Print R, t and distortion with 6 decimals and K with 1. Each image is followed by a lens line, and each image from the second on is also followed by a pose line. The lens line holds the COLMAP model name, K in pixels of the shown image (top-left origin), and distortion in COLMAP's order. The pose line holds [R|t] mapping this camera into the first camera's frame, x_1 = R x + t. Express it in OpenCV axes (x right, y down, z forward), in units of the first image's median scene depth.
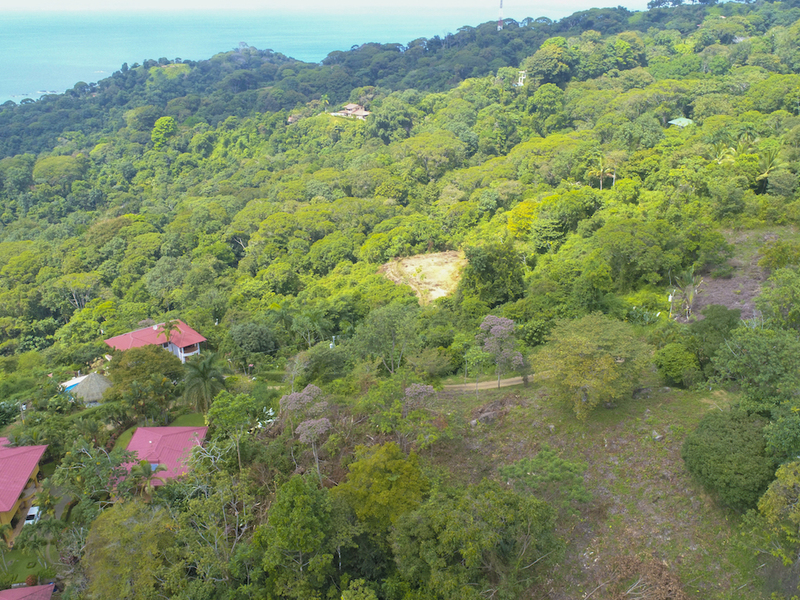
lens RADIAL K [[711.9, 0, 401.9], [0, 711.9, 302.6], [0, 0, 1]] dist [0.006806, -0.010098]
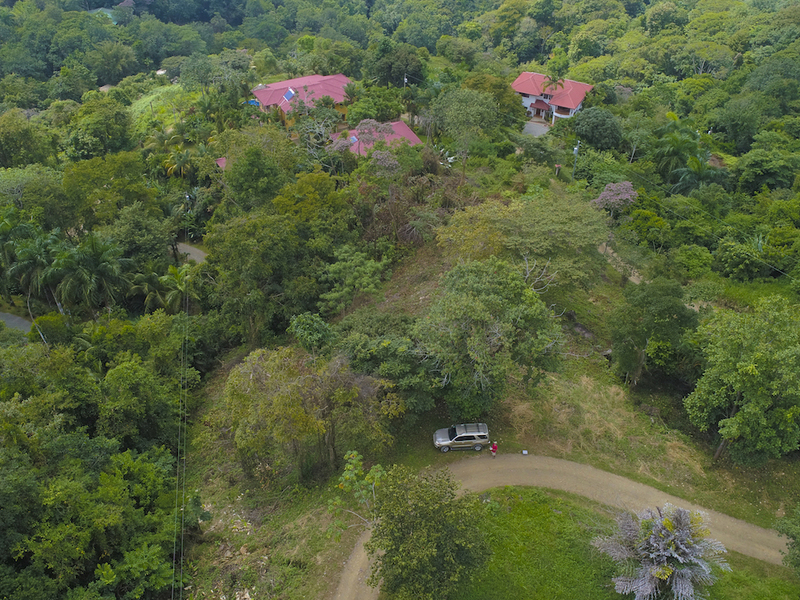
lens RADIAL K [[711.9, 0, 399.5], [0, 711.9, 303.2], [0, 0, 1]] dist [0.006806, -0.010098]
pose [[0.365722, 0.601686, -0.710085, 0.265440], [-0.367588, 0.794291, 0.483715, -0.064949], [0.855060, 0.084114, 0.511662, 0.147345]]
